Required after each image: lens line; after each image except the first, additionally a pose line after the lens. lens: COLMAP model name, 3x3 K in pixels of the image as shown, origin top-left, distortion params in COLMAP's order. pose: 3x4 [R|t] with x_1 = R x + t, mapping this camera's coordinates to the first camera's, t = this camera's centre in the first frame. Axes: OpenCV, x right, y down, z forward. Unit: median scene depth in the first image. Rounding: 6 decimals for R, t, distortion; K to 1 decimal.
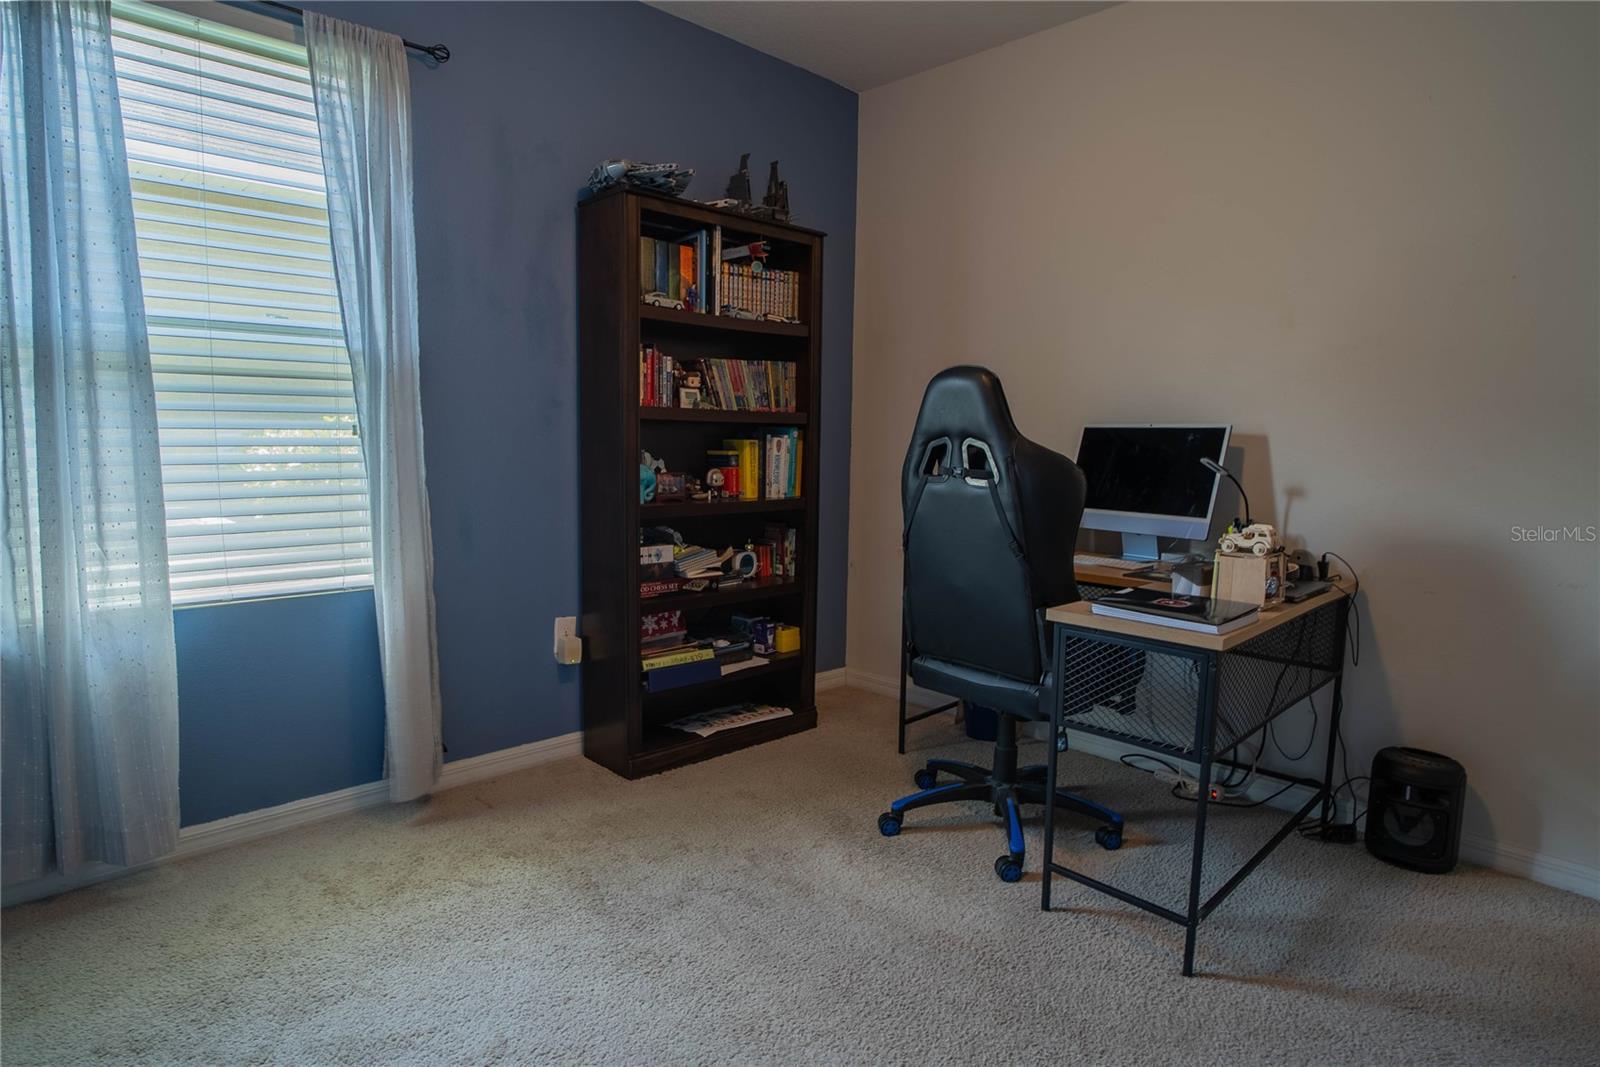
lens RADIAL K [[865.7, 0, 800.0], [0, 865.7, 533.5], [0, 0, 1]] dist [-0.055758, 0.029256]
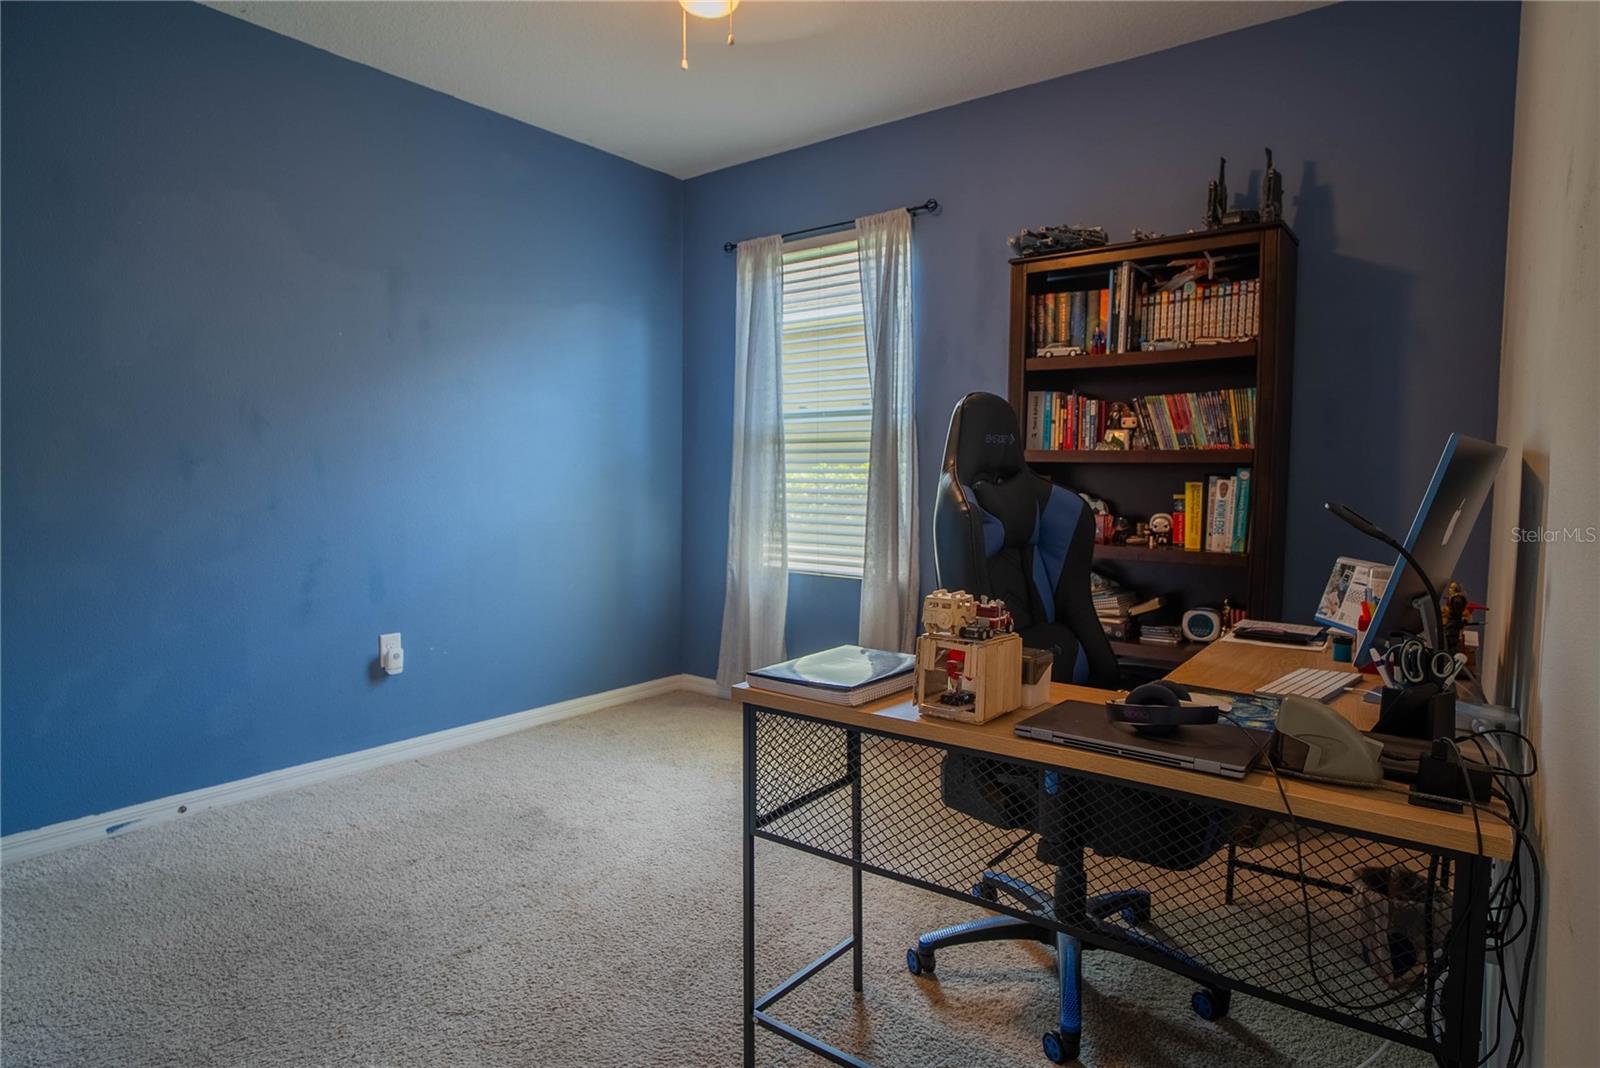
lens RADIAL K [[865.7, 0, 800.0], [0, 865.7, 534.0], [0, 0, 1]] dist [-0.055758, 0.029256]
pose [[0.169454, 0.051786, -0.984177, 0.751420], [-0.119947, 0.992279, 0.031560, -0.036268], [0.978212, 0.112701, 0.174358, 0.471679]]
